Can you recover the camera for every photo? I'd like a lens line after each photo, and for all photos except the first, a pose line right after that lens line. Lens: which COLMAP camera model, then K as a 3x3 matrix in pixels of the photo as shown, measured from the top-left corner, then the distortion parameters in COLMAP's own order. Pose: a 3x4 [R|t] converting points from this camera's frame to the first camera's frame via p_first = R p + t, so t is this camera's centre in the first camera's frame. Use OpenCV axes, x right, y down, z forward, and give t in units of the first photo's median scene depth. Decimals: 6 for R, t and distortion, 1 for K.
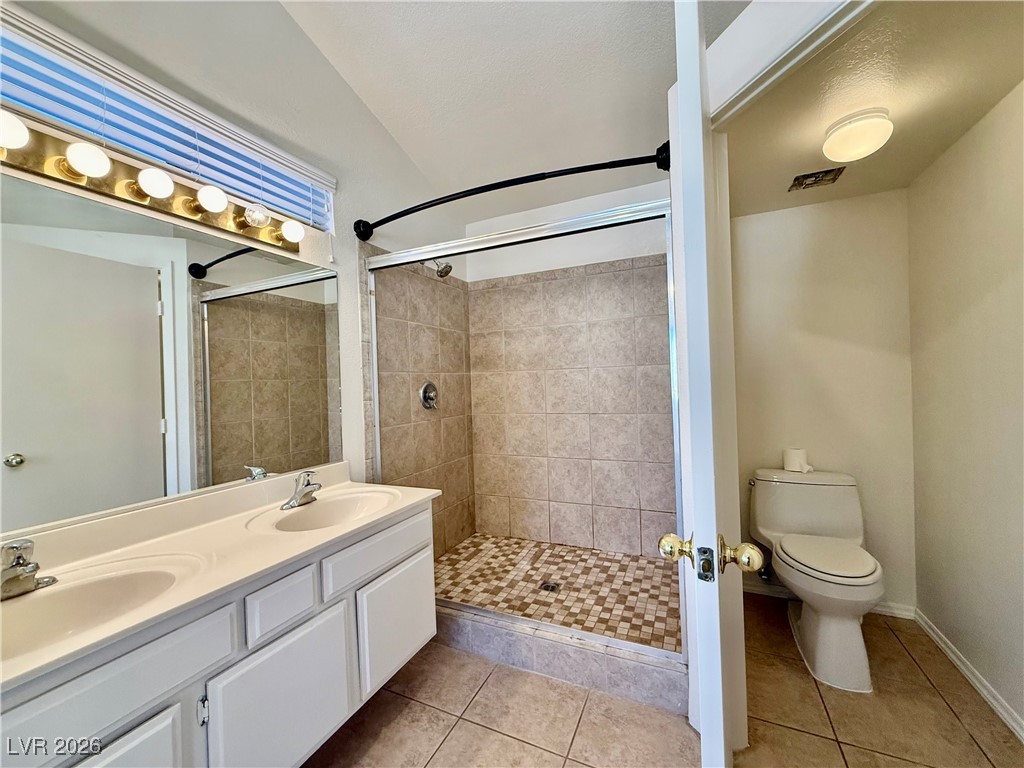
lens RADIAL K [[407.5, 0, 512.8], [0, 407.5, 383.9], [0, 0, 1]] dist [0.000209, 0.000093]
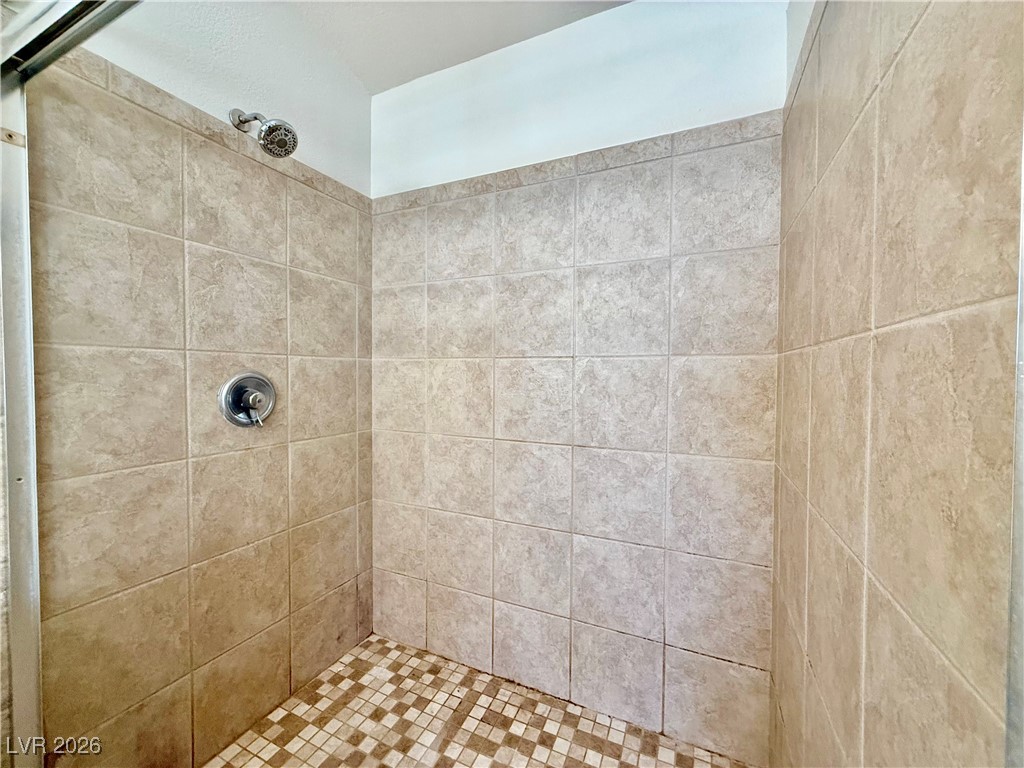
lens RADIAL K [[407.5, 0, 512.9], [0, 407.5, 383.5], [0, 0, 1]] dist [0.000209, 0.000093]
pose [[0.999240, 0.038959, -0.001586, 0.110673], [-0.038919, 0.999042, 0.020025, -0.013113], [0.002365, -0.019948, 0.999798, 0.485678]]
